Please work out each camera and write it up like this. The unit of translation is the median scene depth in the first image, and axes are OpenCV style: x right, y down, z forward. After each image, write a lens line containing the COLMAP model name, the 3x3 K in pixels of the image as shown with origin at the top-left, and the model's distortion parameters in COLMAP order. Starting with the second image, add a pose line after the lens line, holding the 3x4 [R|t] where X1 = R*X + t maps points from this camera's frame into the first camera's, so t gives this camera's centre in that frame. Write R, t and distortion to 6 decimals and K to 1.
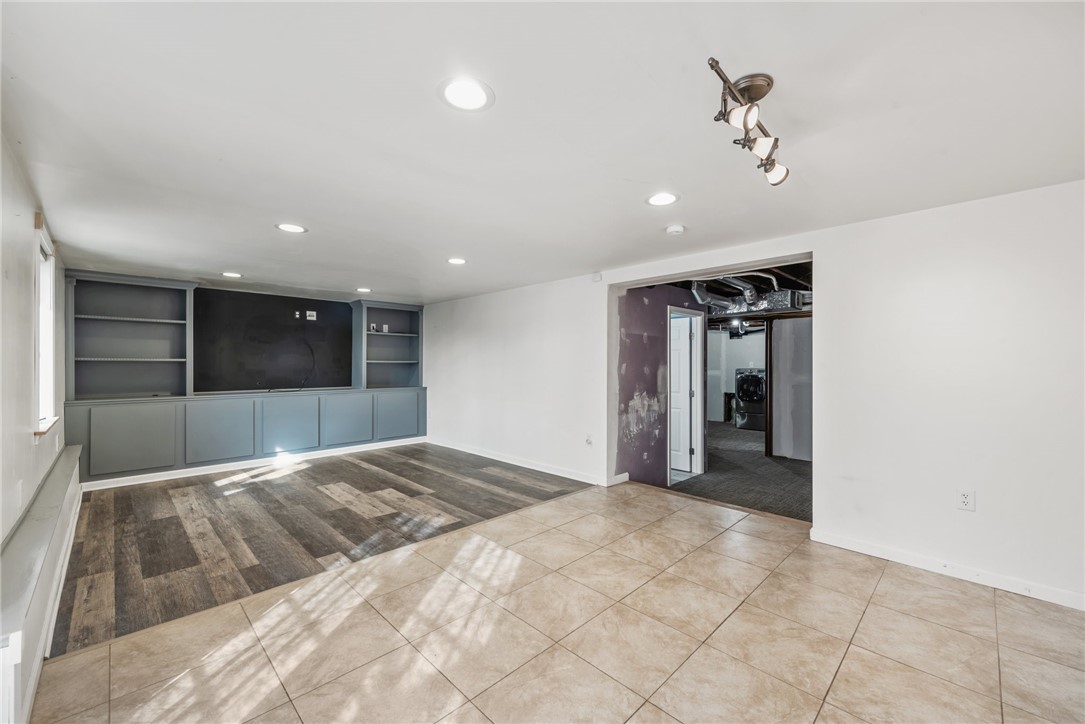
lens RADIAL K [[434.1, 0, 546.6], [0, 434.1, 365.8], [0, 0, 1]] dist [0.009771, -0.001272]
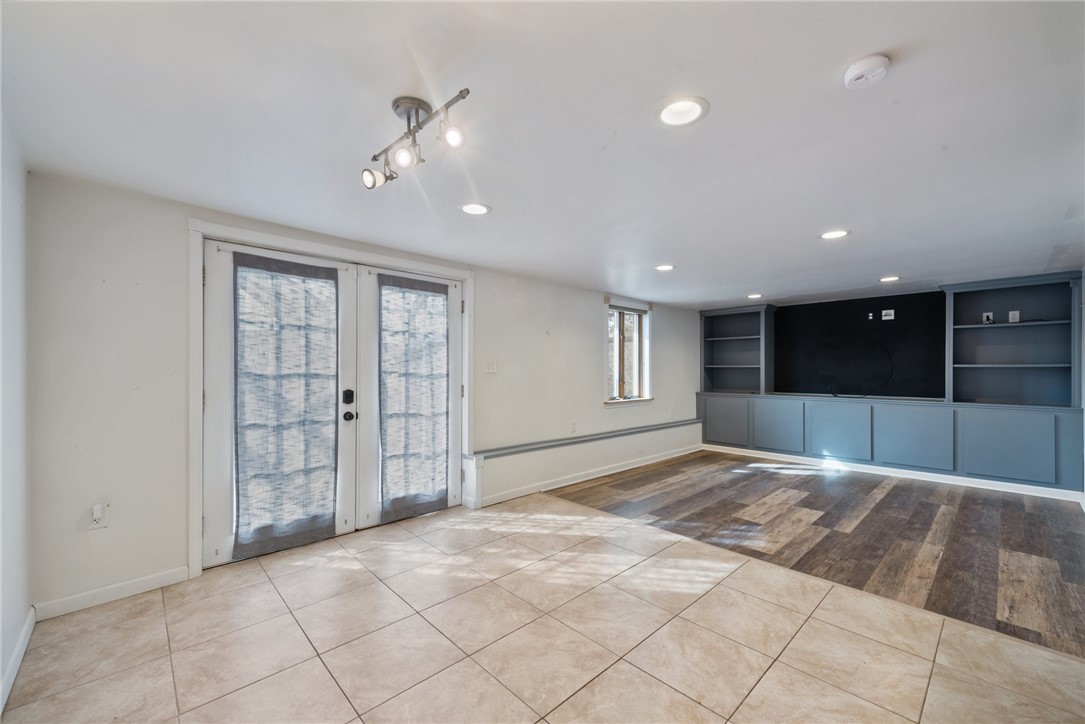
lens RADIAL K [[434.1, 0, 546.7], [0, 434.1, 364.3], [0, 0, 1]] dist [0.009771, -0.001272]
pose [[-0.028428, -0.012171, -0.999522, 0.669469], [-0.005369, 0.999913, -0.012023, 0.000341], [0.999581, 0.005025, -0.028490, 0.592702]]
